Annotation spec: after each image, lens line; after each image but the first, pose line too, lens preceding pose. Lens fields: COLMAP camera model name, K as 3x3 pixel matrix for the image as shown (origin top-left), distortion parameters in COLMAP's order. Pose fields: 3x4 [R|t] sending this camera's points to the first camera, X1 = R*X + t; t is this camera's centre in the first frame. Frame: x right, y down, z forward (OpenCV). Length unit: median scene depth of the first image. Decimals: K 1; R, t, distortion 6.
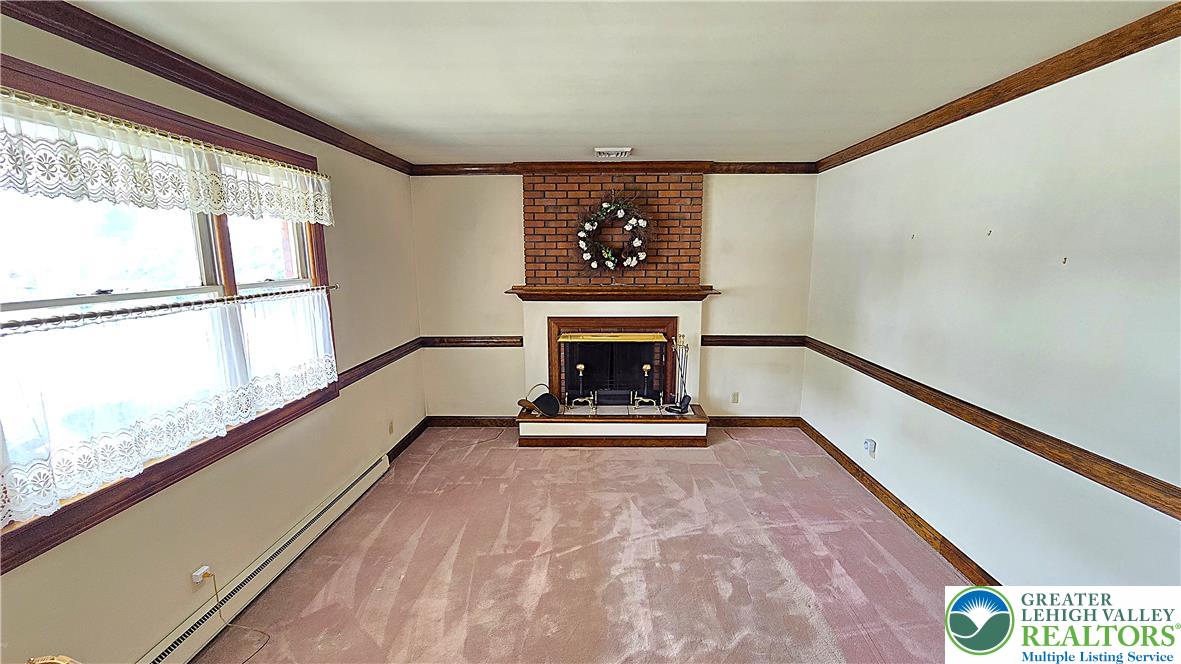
lens RADIAL K [[483.0, 0, 589.6], [0, 483.0, 338.9], [0, 0, 1]] dist [-0.001387, 0.001048]
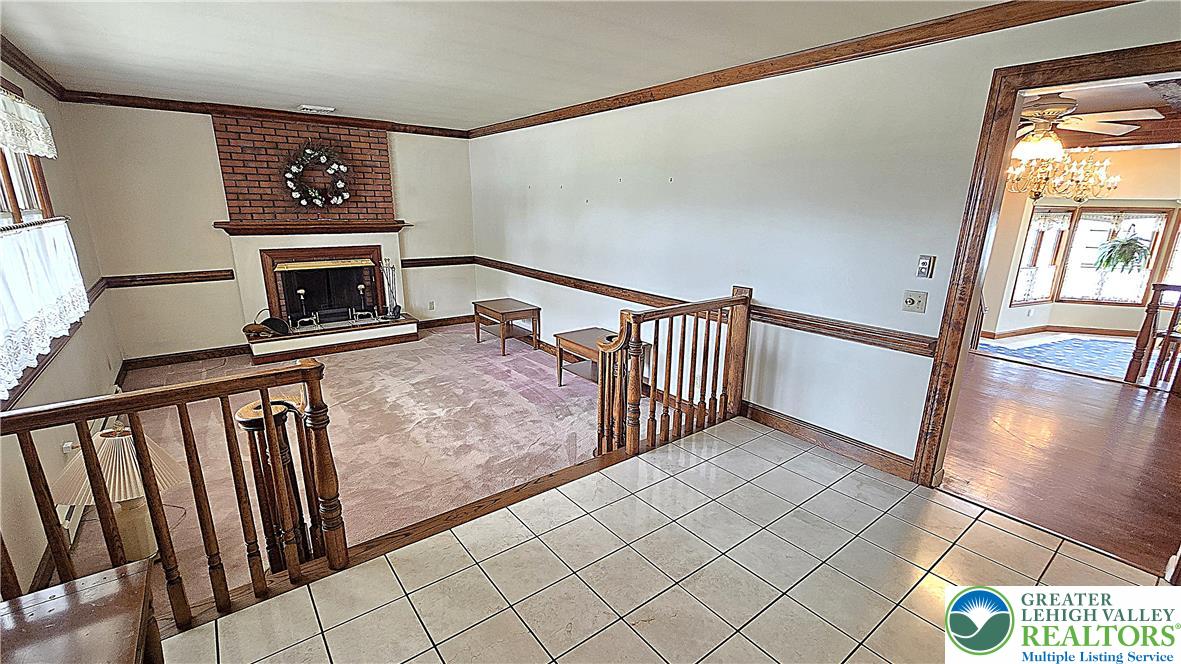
lens RADIAL K [[483.0, 0, 598.6], [0, 483.0, 329.1], [0, 0, 1]] dist [-0.001387, 0.001048]
pose [[0.761472, -0.150812, 0.630409, -0.223373], [0.092456, 0.987883, 0.124652, 0.069454], [-0.641570, -0.036634, 0.766190, -0.364063]]
